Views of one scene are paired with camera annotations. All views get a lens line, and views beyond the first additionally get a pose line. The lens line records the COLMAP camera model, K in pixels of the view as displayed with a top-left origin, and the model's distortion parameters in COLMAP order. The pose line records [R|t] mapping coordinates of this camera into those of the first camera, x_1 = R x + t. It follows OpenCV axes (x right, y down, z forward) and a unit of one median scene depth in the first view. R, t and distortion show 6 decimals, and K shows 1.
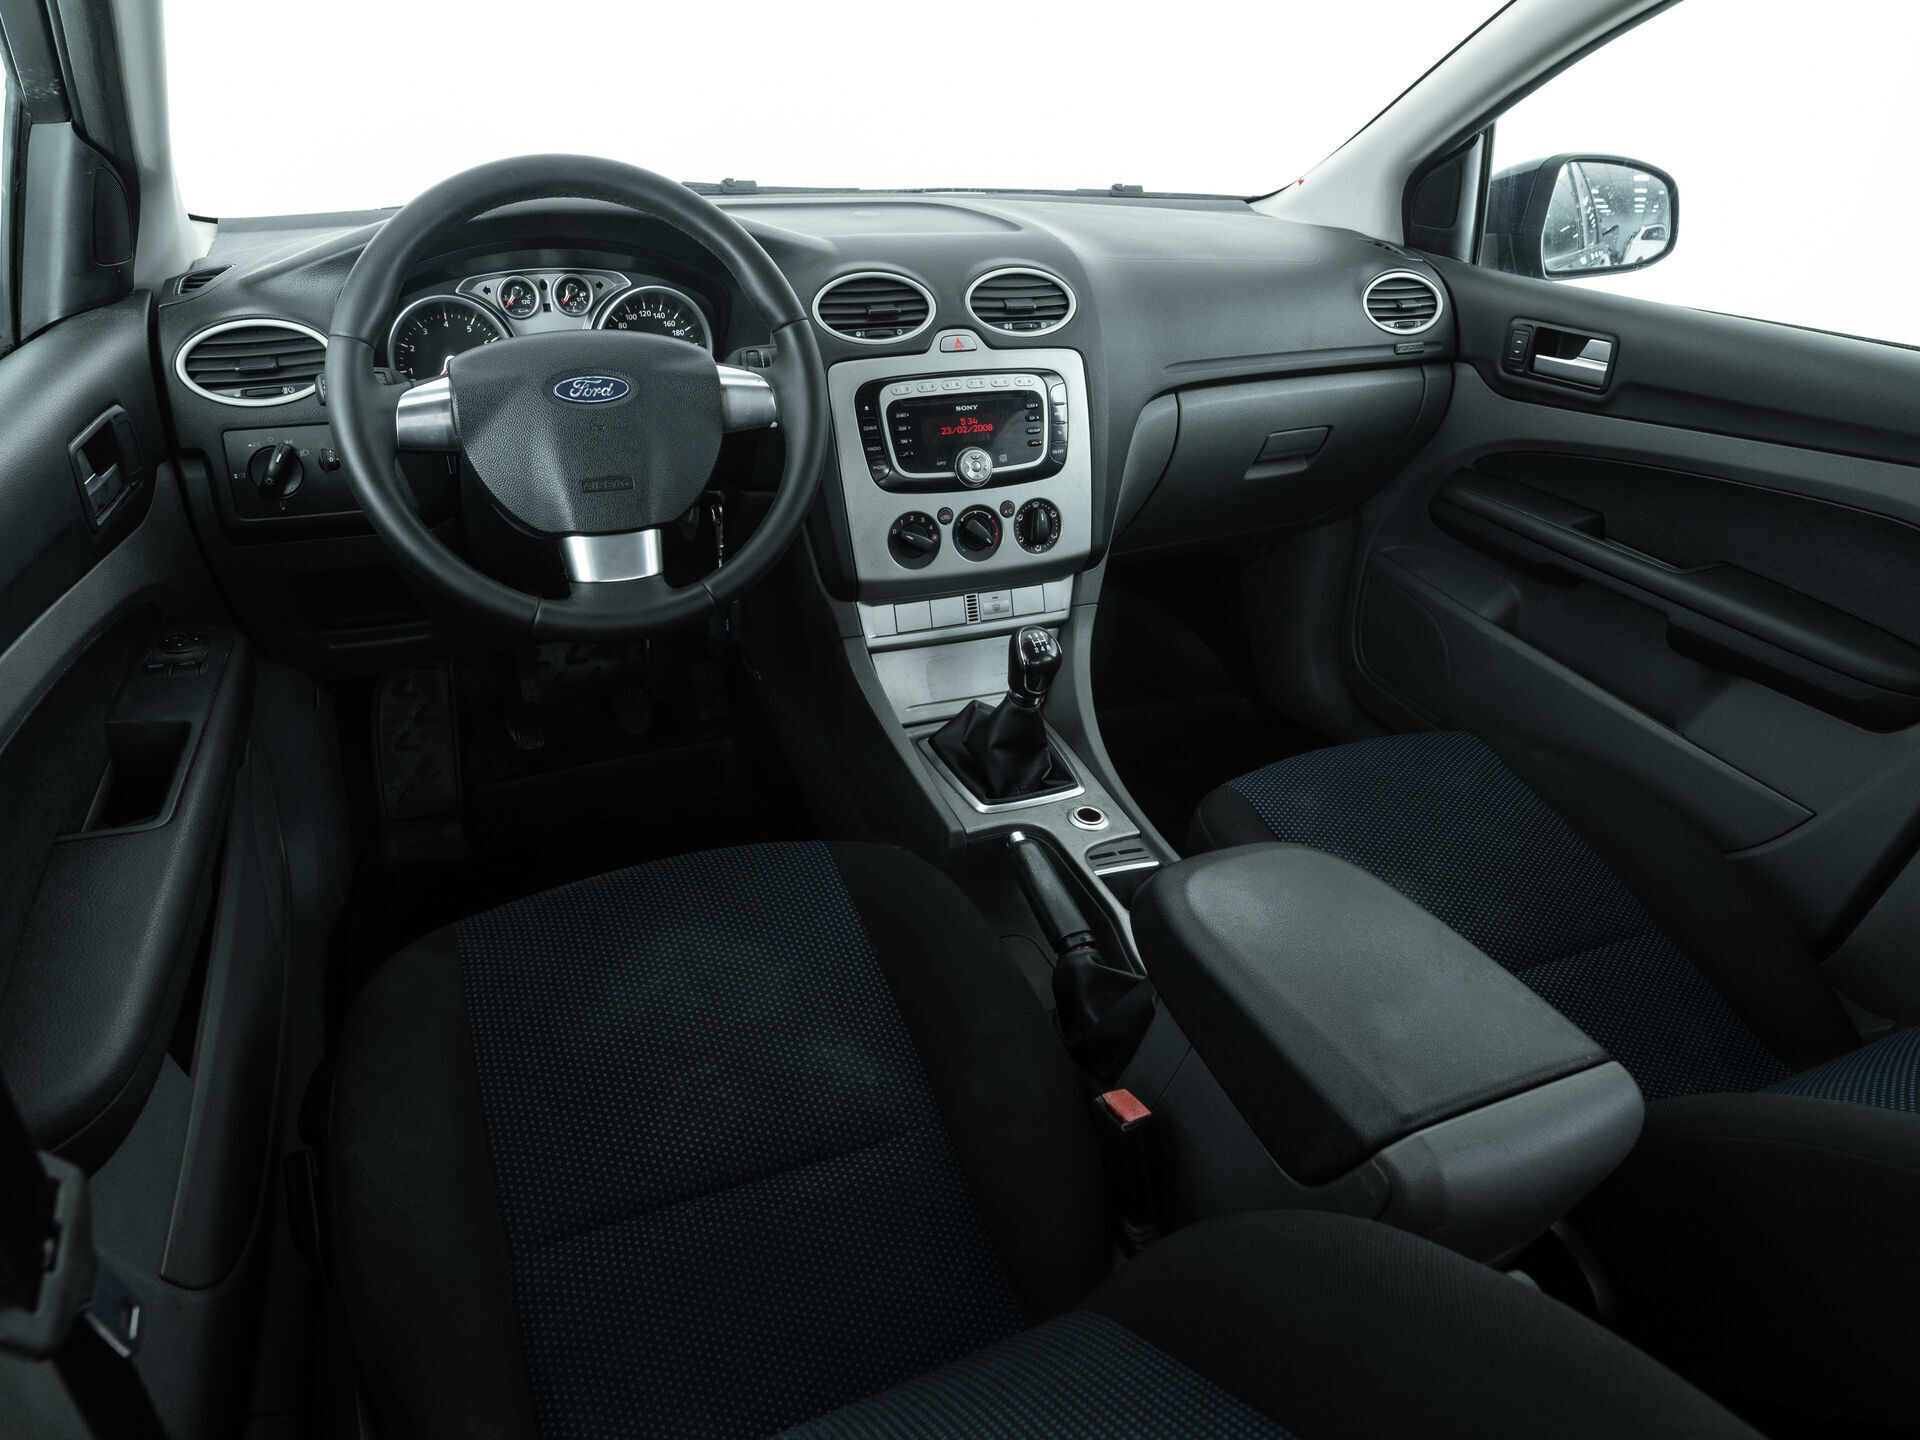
lens RADIAL K [[1253.1, 0, 969.8], [0, 1253.1, 721.0], [0, 0, 1]] dist [-0.025653, -0.000811]
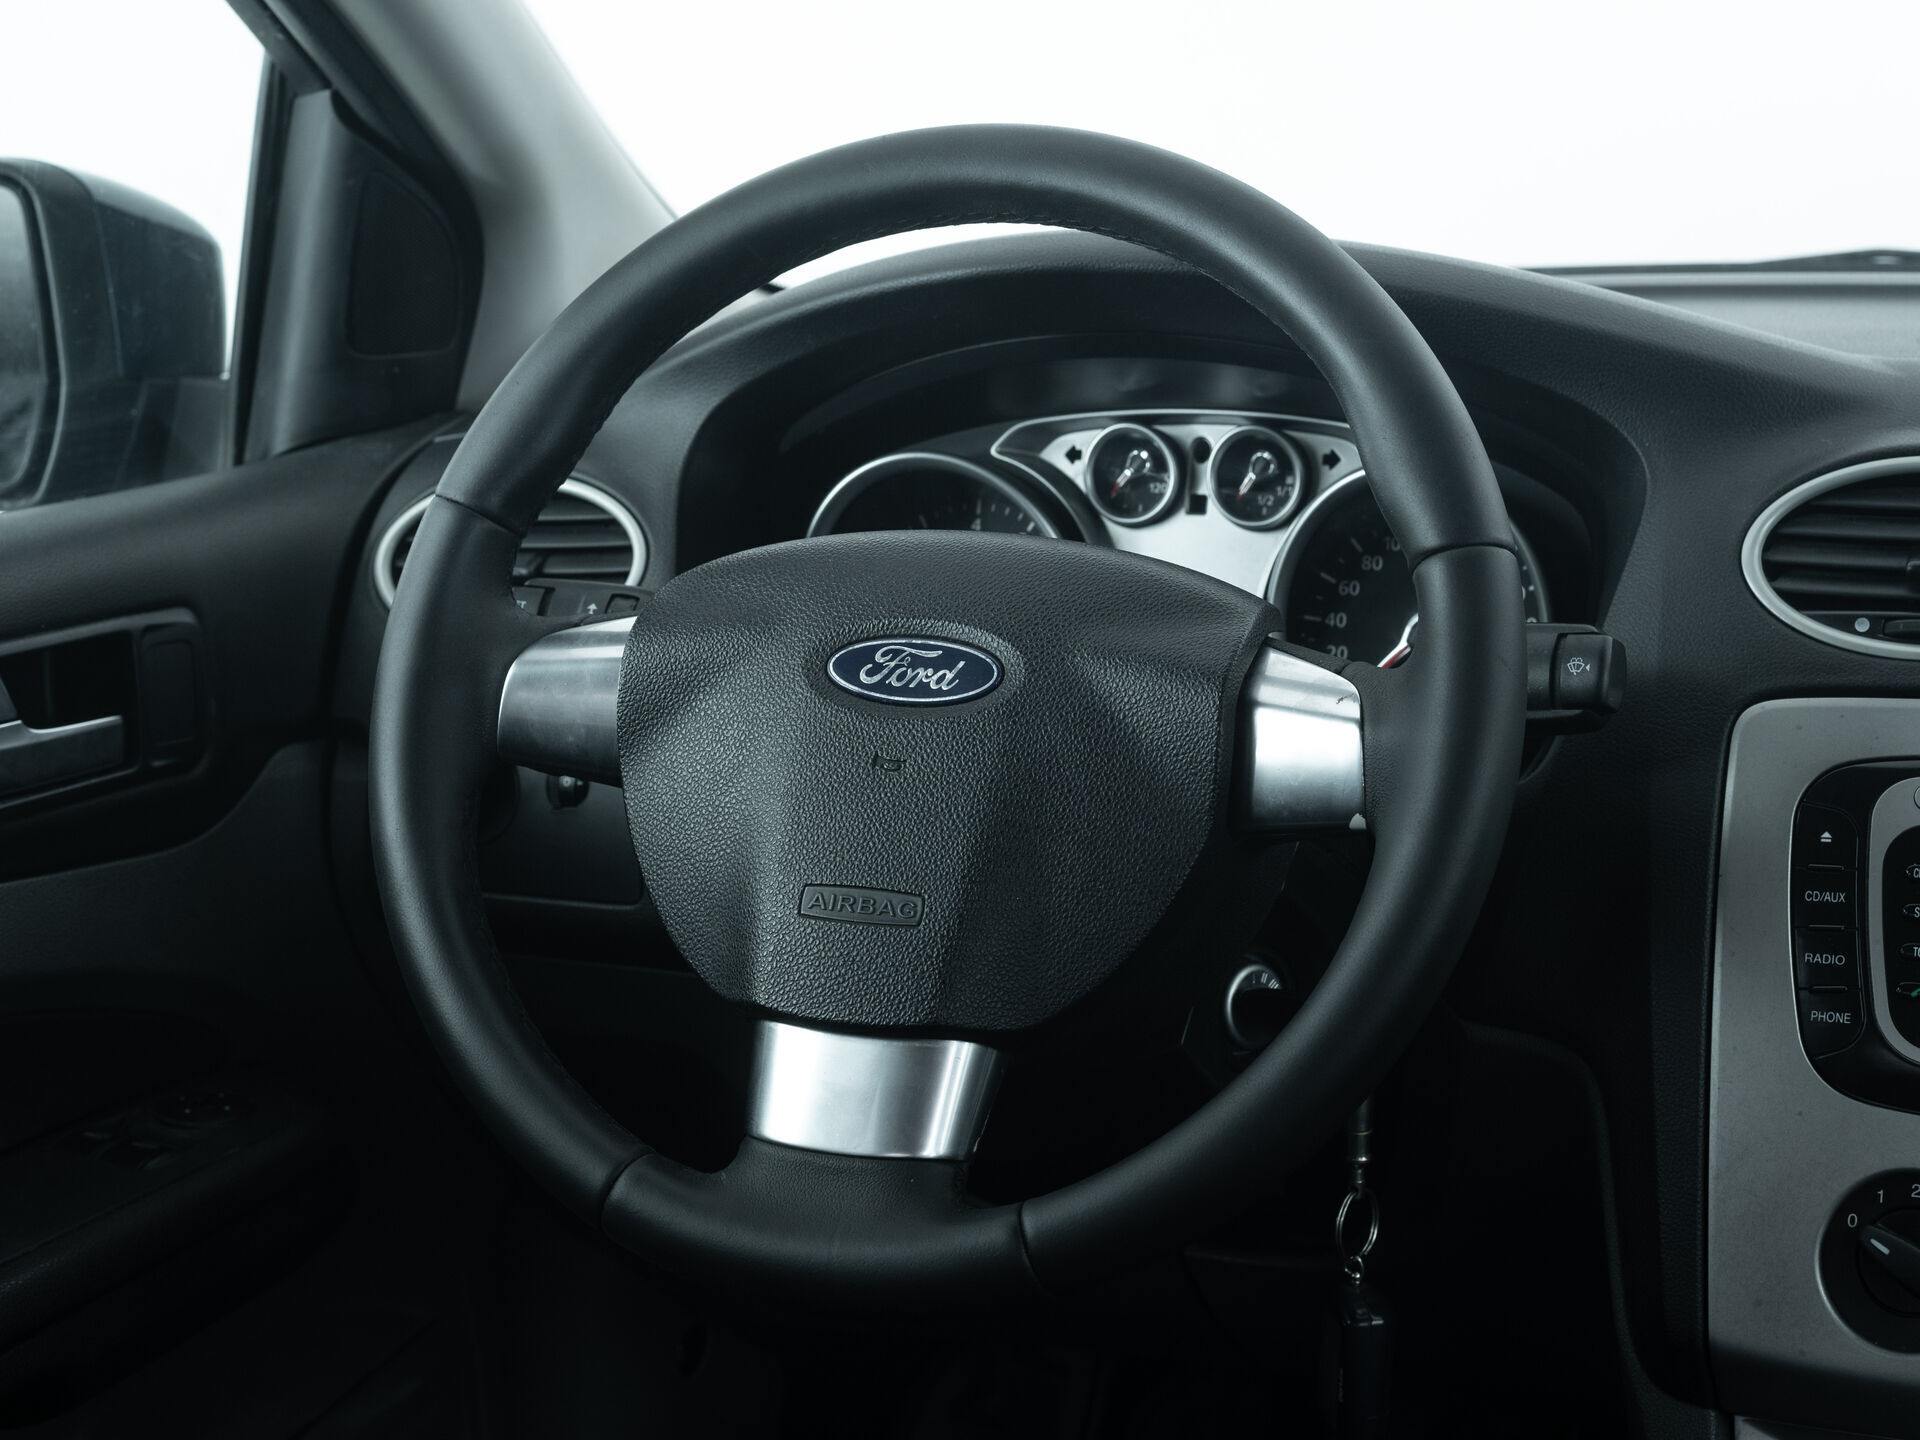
lens RADIAL K [[3418.8, 0, 914.9], [0, 3418.8, 712.7], [0, 0, 1]] dist [-0.137027, 0.000000]
pose [[0.688588, 0.090031, -0.719542, 0.374075], [-0.298140, 0.939668, -0.167741, -0.056958], [0.661029, 0.330029, 0.673885, 0.218489]]
